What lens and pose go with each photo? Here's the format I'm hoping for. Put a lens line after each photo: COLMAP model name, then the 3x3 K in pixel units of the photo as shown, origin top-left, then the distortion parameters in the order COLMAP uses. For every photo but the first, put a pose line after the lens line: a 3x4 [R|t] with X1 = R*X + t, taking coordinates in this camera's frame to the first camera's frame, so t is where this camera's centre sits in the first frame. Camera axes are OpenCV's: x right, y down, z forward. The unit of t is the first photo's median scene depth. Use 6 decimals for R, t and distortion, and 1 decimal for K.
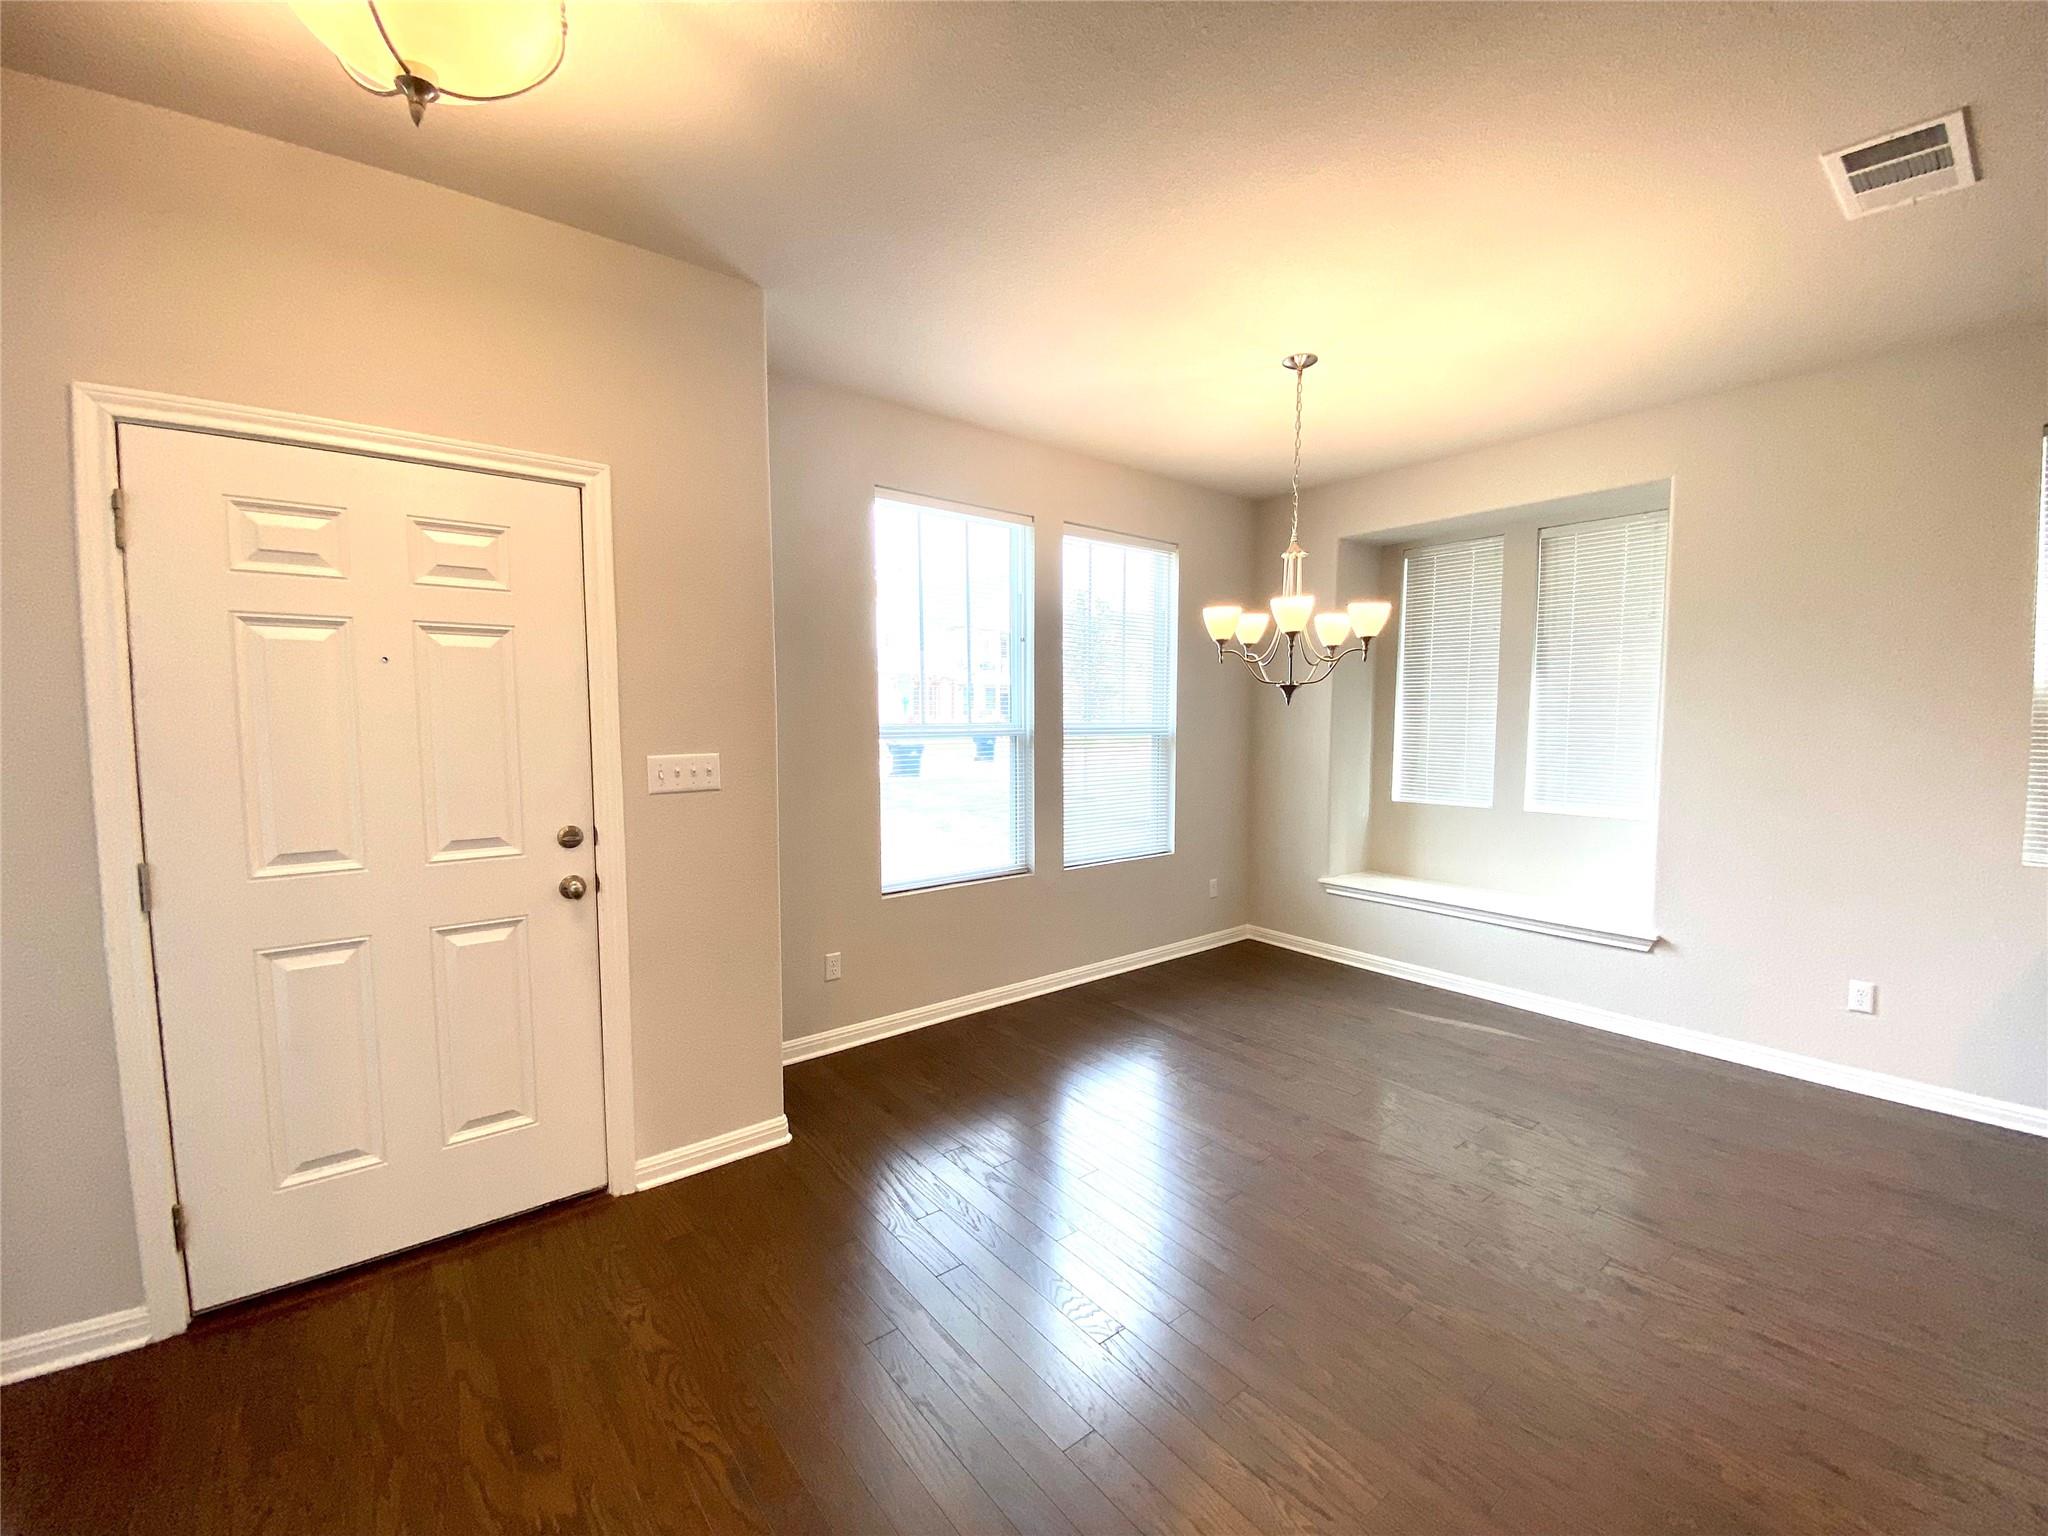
lens RADIAL K [[836.0, 0, 1020.6], [0, 836.0, 779.8], [0, 0, 1]] dist [0.000069, -0.010348]
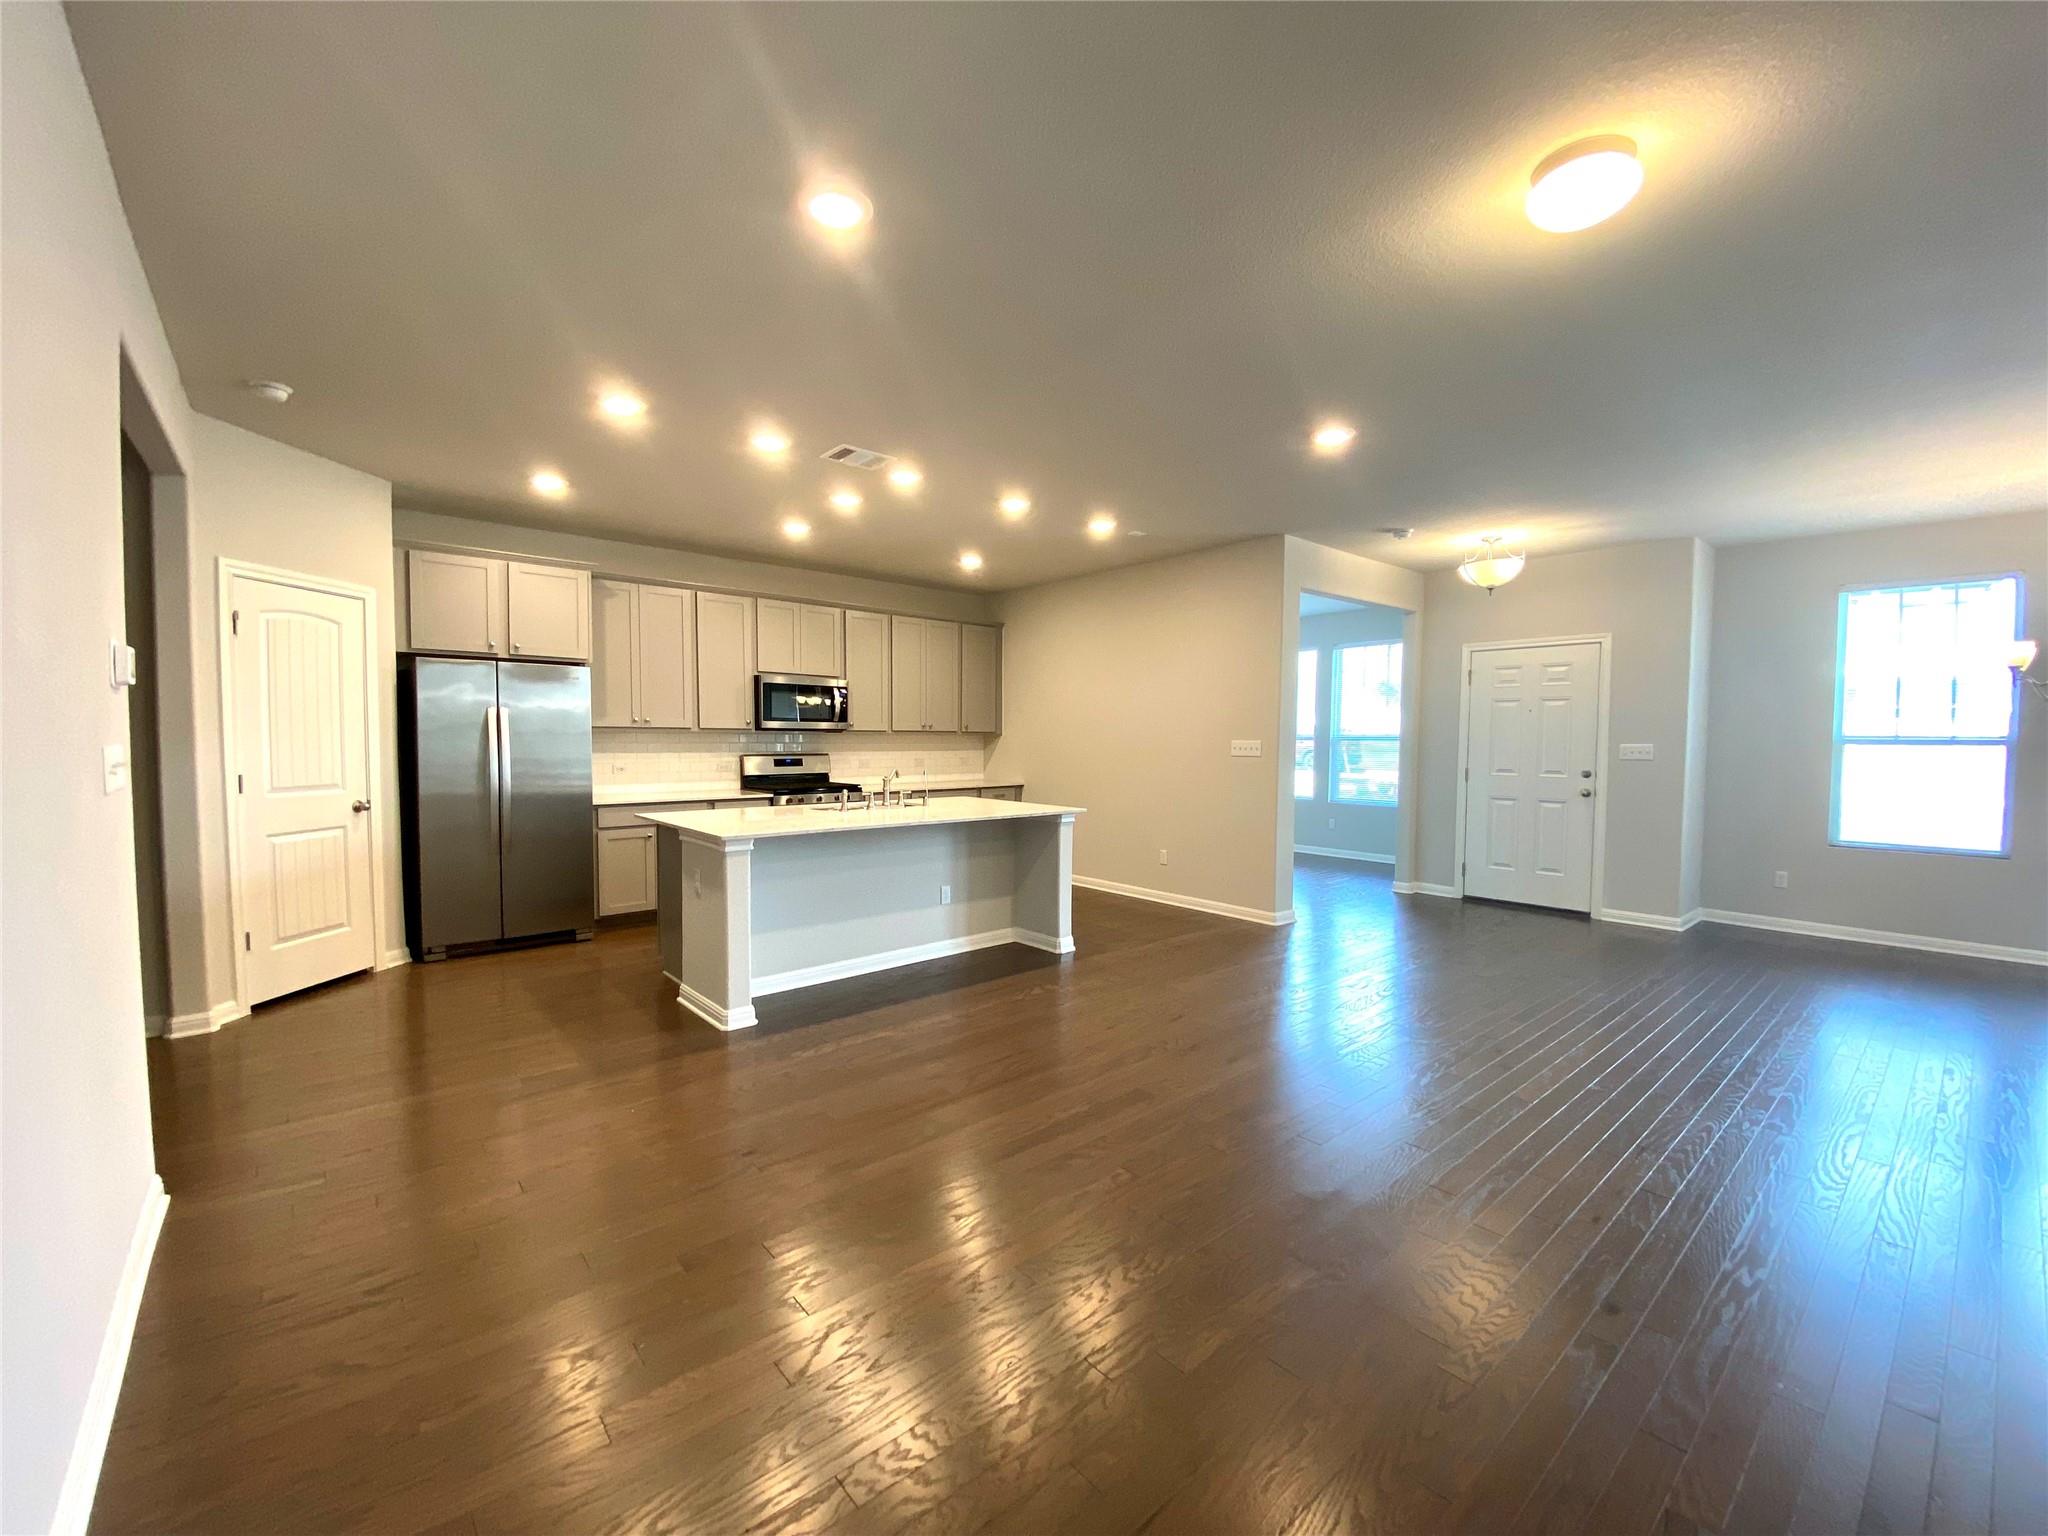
lens RADIAL K [[836.0, 0, 1034.8], [0, 836.0, 778.6], [0, 0, 1]] dist [0.000069, -0.010348]
pose [[0.045269, 0.050763, -0.997684, 1.544273], [-0.081771, 0.995545, 0.046943, 0.078044], [0.995622, 0.079457, 0.049218, -0.668103]]
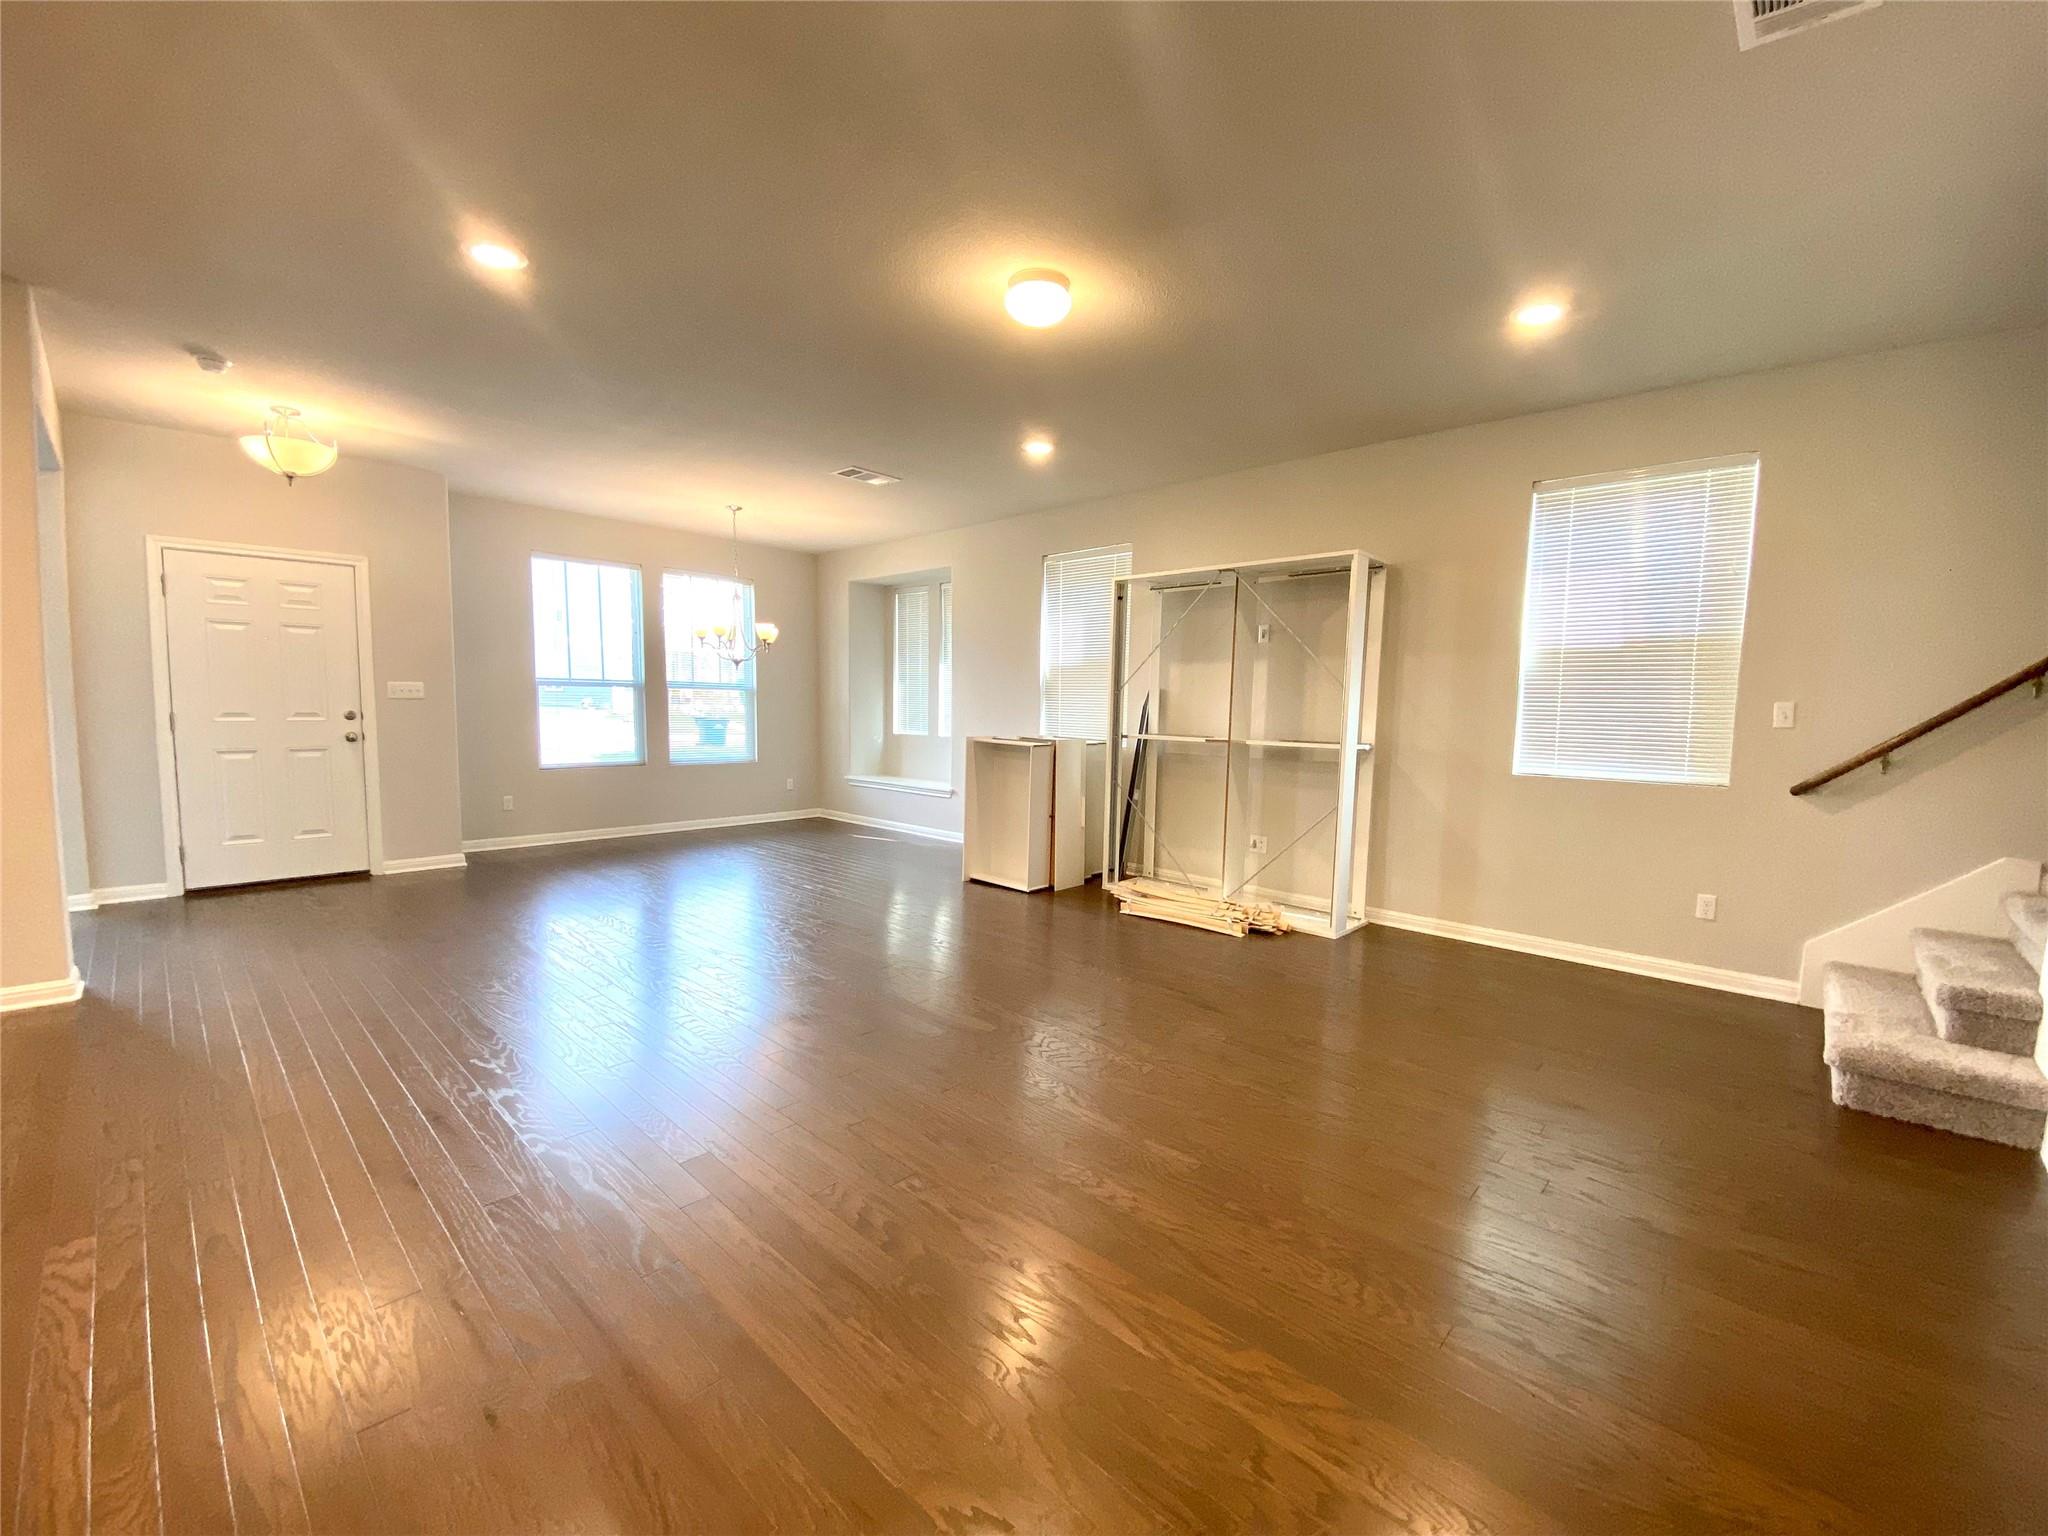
lens RADIAL K [[836.0, 0, 1026.9], [0, 836.0, 783.0], [0, 0, 1]] dist [0.000069, -0.010348]
pose [[0.989122, 0.003320, 0.147058, 0.756714], [-0.005833, 0.999844, 0.016662, 0.157827], [-0.146980, -0.017339, 0.988988, -1.209142]]
